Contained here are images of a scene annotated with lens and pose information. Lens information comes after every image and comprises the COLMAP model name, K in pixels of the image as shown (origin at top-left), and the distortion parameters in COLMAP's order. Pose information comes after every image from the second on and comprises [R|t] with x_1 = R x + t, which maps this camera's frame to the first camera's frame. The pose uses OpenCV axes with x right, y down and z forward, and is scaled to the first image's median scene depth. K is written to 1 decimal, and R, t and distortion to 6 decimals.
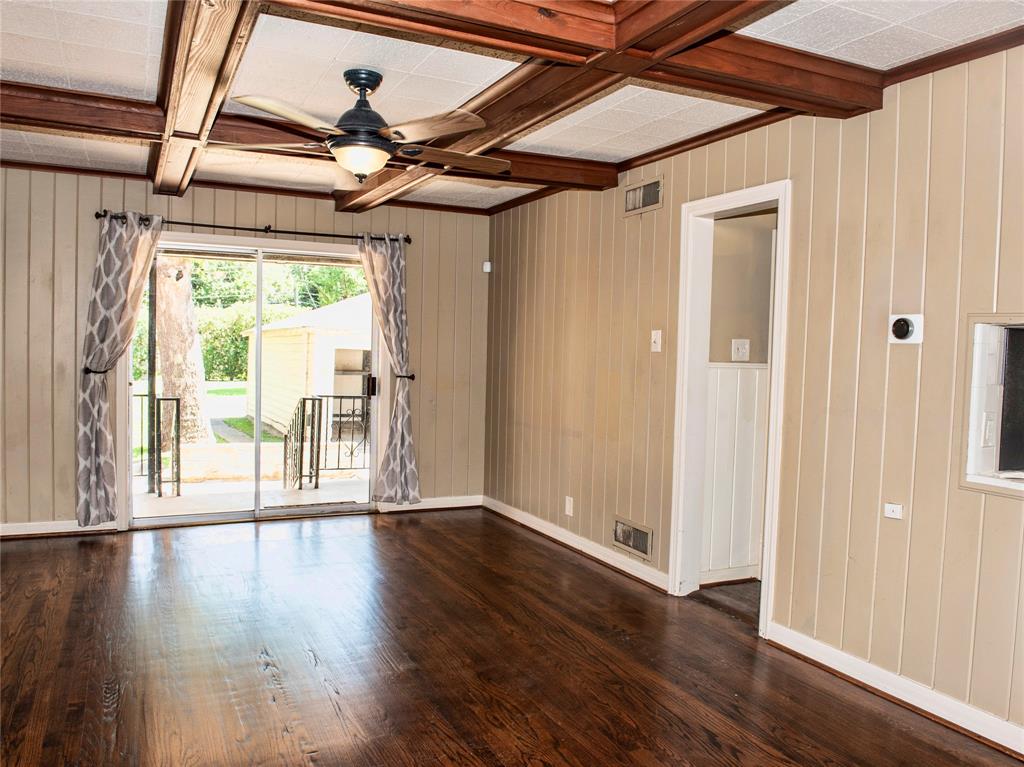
lens RADIAL K [[788.3, 0, 499.5], [0, 788.3, 383.7], [0, 0, 1]] dist [-0.044893, -0.003676]
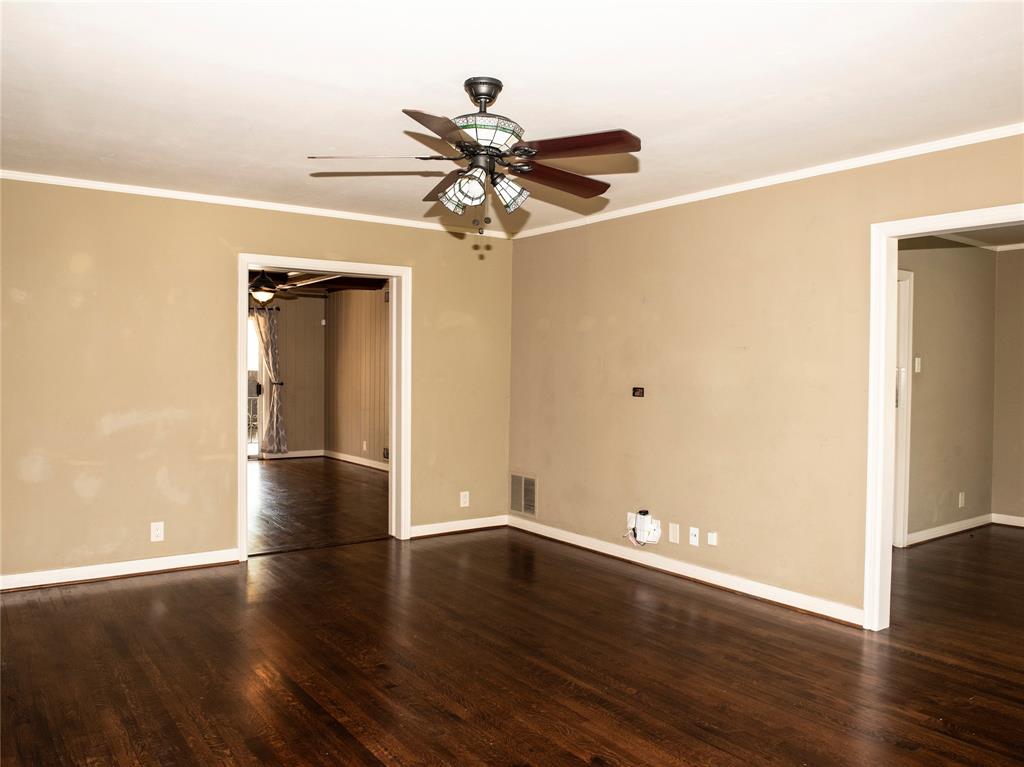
lens RADIAL K [[788.3, 0, 499.5], [0, 788.3, 383.7], [0, 0, 1]] dist [-0.044893, -0.003676]
pose [[0.985698, -0.020888, 0.167220, 0.081439], [0.024858, 0.999456, -0.021683, 0.043033], [-0.166676, 0.025529, 0.985681, -0.874811]]
